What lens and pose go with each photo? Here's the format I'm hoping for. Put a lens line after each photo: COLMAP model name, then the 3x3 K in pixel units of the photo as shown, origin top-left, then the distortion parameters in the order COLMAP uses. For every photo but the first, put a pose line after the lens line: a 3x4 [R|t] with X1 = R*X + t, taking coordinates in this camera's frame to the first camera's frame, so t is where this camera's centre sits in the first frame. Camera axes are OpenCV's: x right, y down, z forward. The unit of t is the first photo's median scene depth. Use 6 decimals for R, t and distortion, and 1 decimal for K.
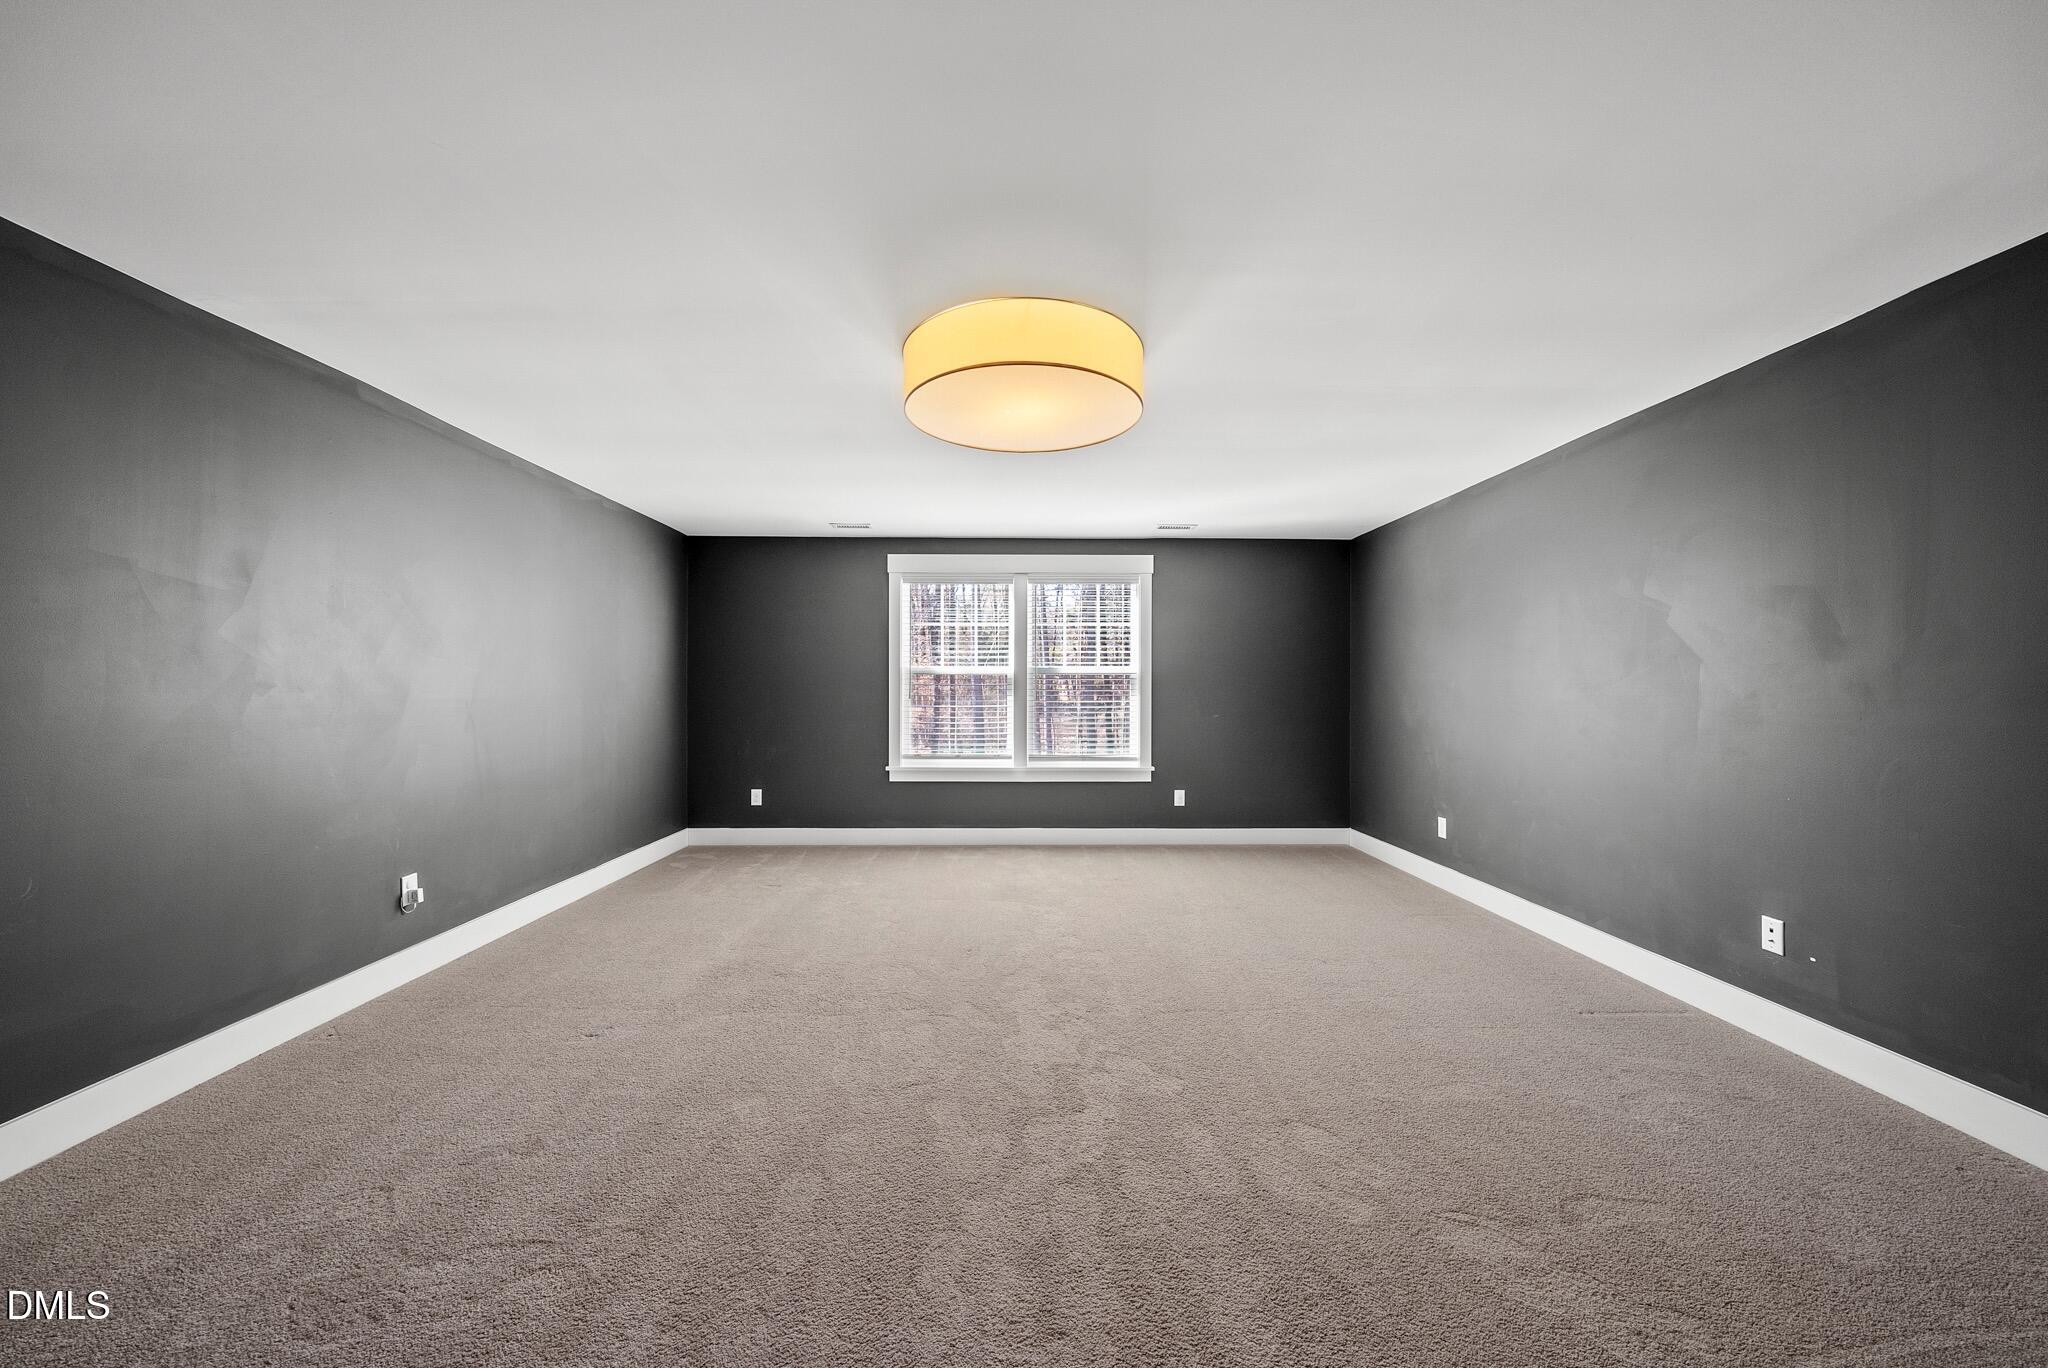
lens RADIAL K [[764.2, 0, 1030.0], [0, 764.2, 680.1], [0, 0, 1]] dist [-0.007130, -0.000402]
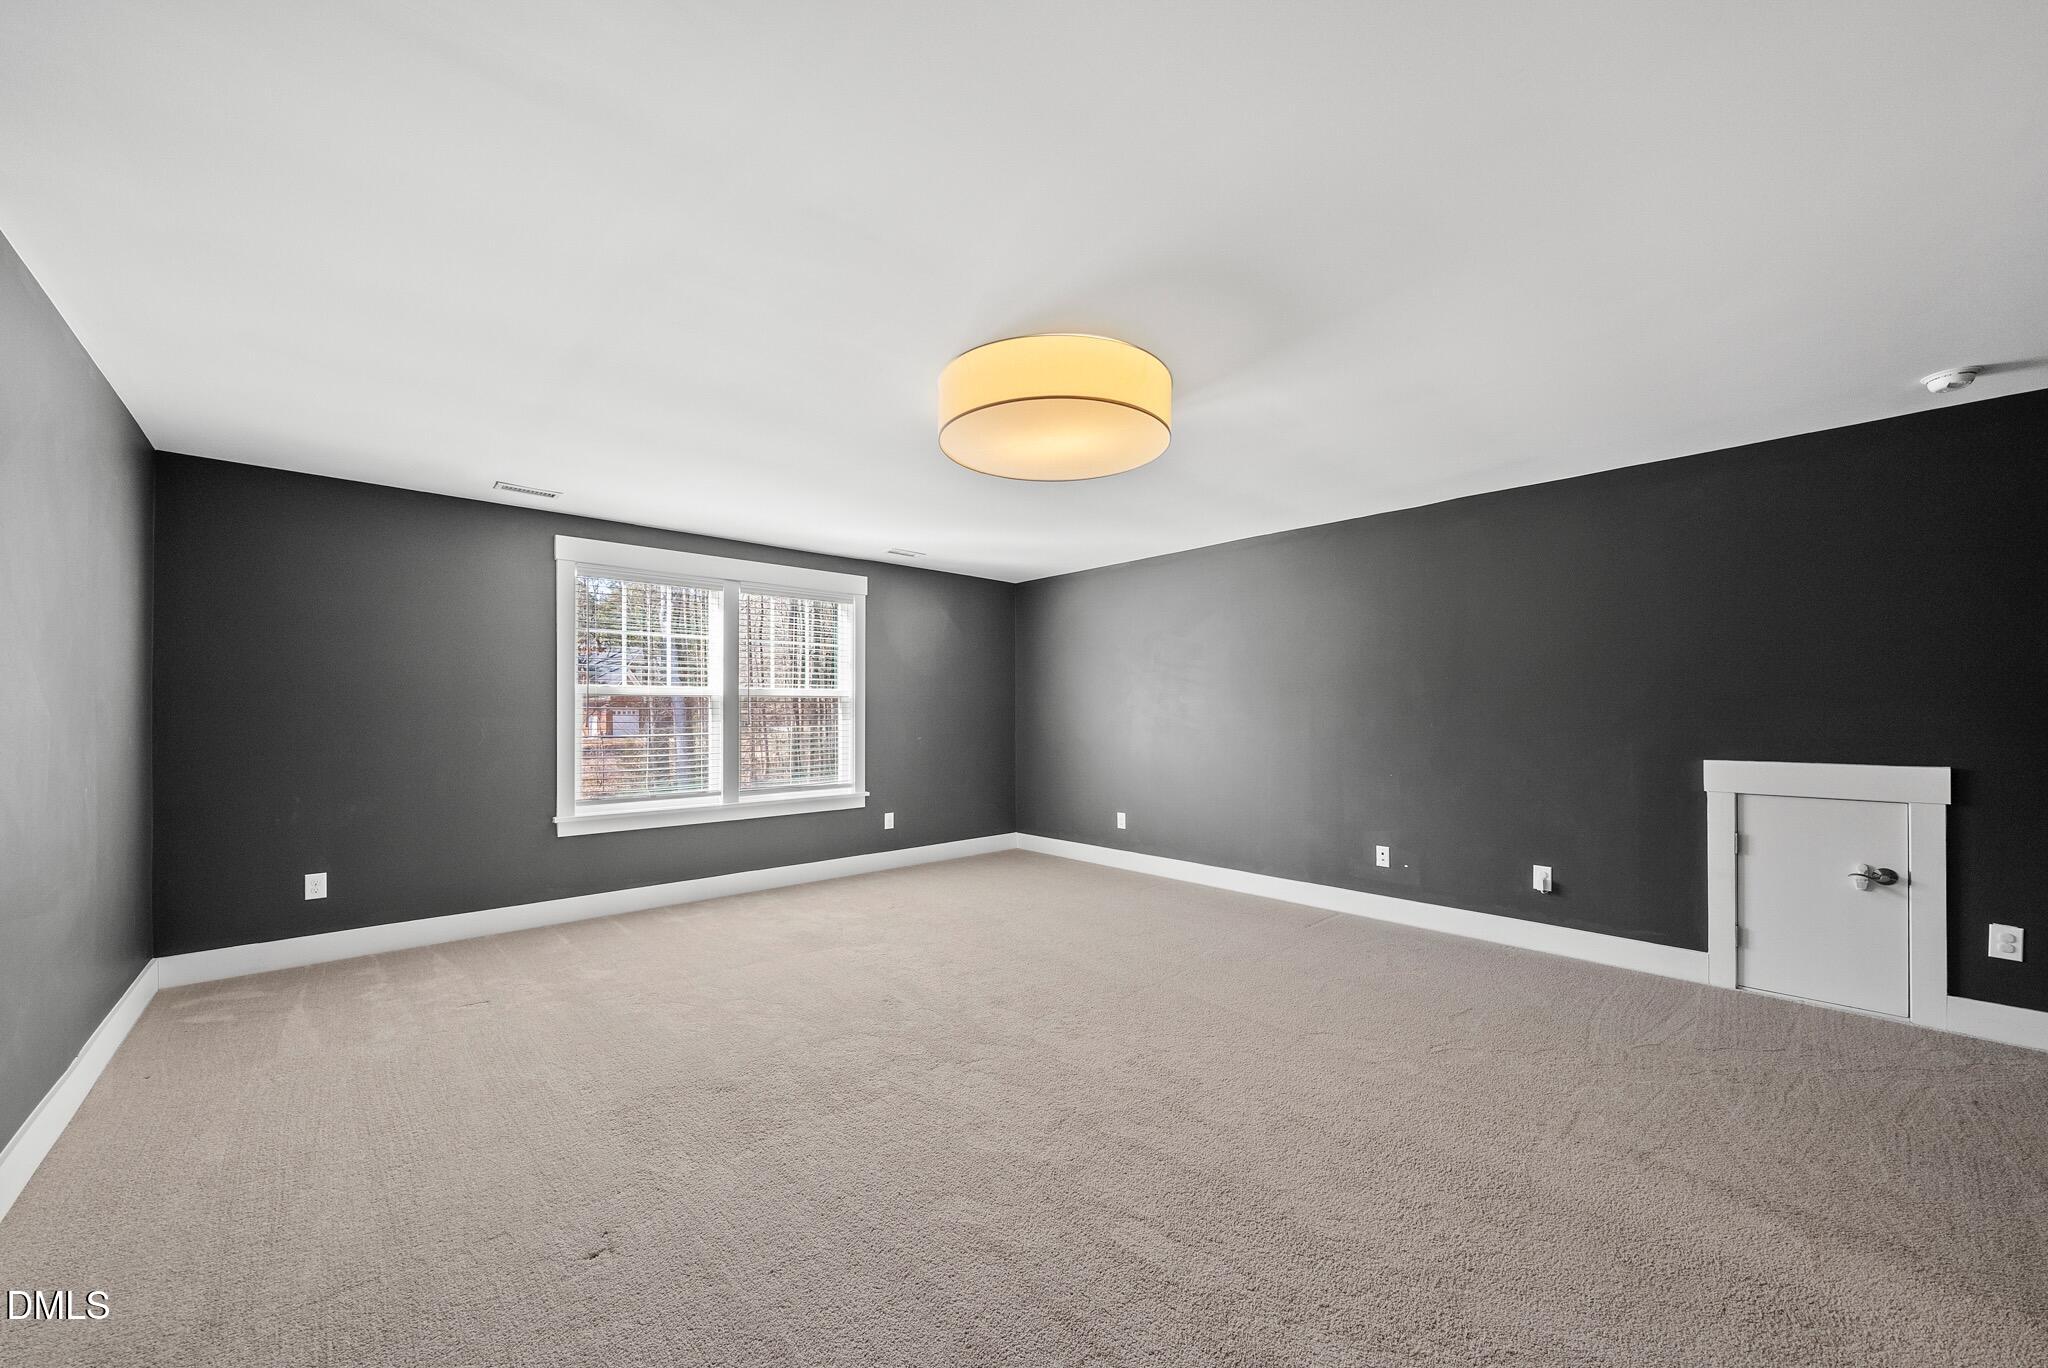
lens RADIAL K [[764.2, 0, 1041.2], [0, 764.2, 697.4], [0, 0, 1]] dist [-0.007130, -0.000402]
pose [[0.734563, 0.009727, 0.678471, -0.341657], [-0.002916, 0.999933, -0.011179, 0.002239], [-0.678534, 0.006233, 0.734542, 0.126066]]
